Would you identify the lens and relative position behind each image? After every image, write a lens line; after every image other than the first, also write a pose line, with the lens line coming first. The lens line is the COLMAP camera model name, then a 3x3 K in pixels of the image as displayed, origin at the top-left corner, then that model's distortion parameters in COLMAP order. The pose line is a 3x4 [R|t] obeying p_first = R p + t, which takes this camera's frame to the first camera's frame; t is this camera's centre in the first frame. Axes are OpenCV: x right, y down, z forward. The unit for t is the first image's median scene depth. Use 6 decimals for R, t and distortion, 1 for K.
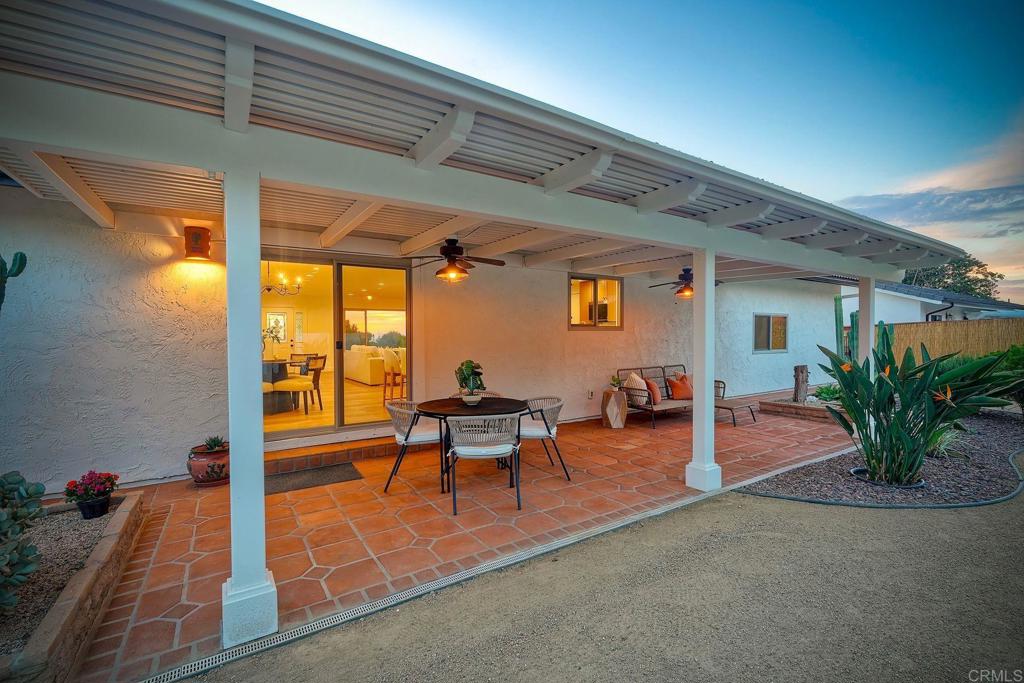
lens RADIAL K [[445.6, 0, 512.0], [0, 445.6, 341.5], [0, 0, 1]] dist [0.000251, -0.000218]
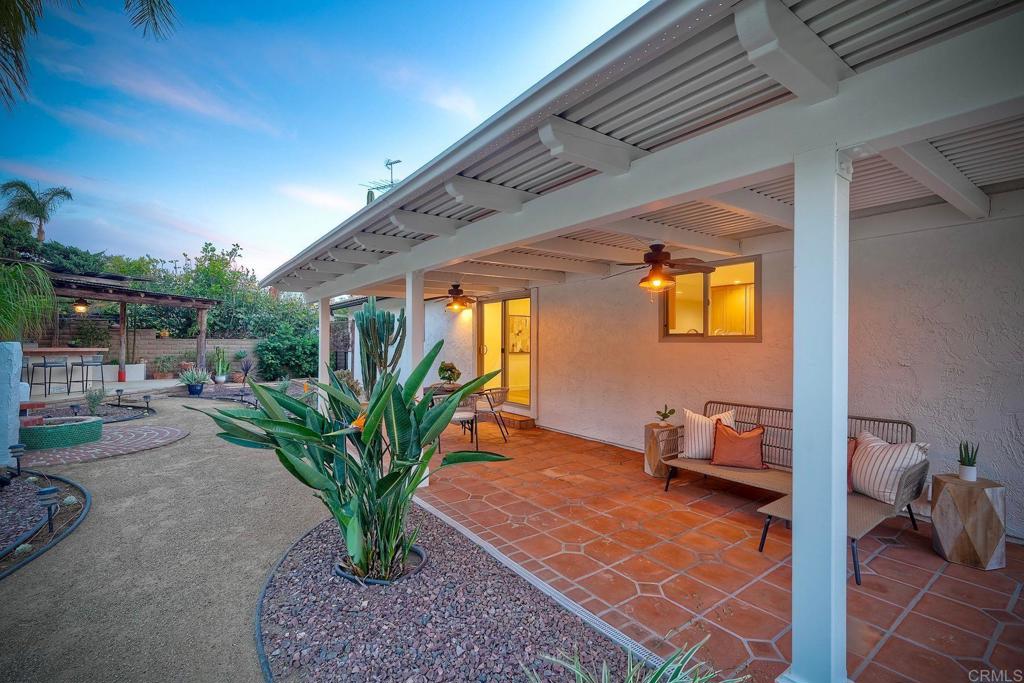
lens RADIAL K [[448.1, 0, 505.7], [0, 448.1, 340.6], [0, 0, 1]] dist [0.000816, 0.000065]
pose [[0.043990, 0.006309, -0.999012, 0.852216], [-0.015873, 0.999858, 0.005616, -0.023169], [0.998906, 0.015610, 0.044084, 0.645694]]
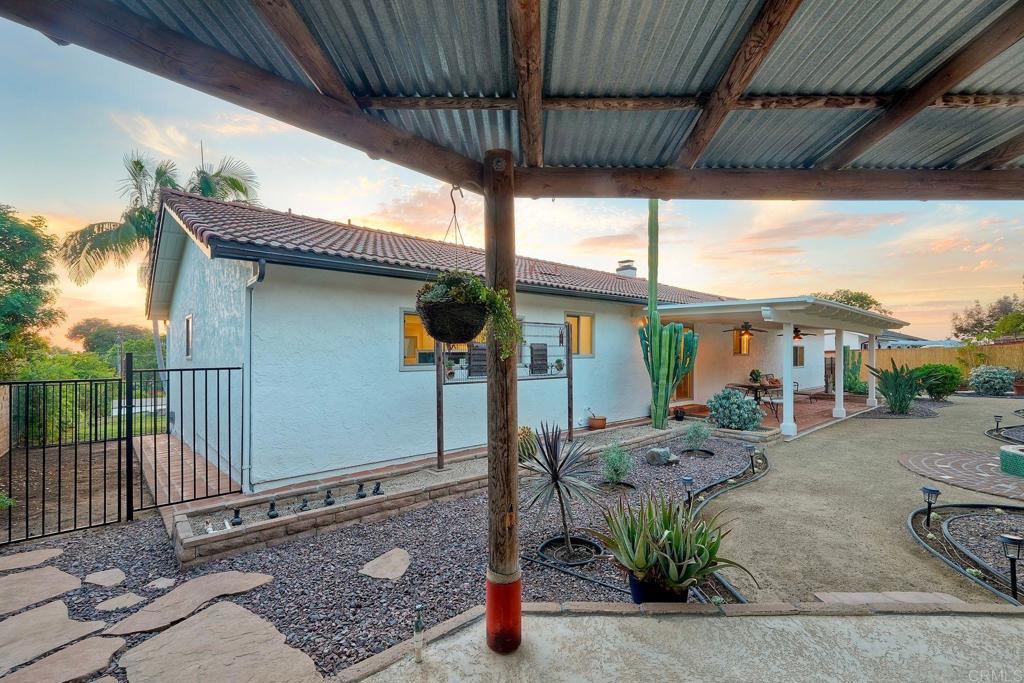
lens RADIAL K [[445.6, 0, 512.0], [0, 445.6, 341.5], [0, 0, 1]] dist [0.000251, -0.000218]
pose [[0.988668, 0.029039, 0.147285, -1.081348], [-0.027381, 0.999537, -0.013269, -0.031856], [-0.147602, 0.009085, 0.989005, -0.788242]]
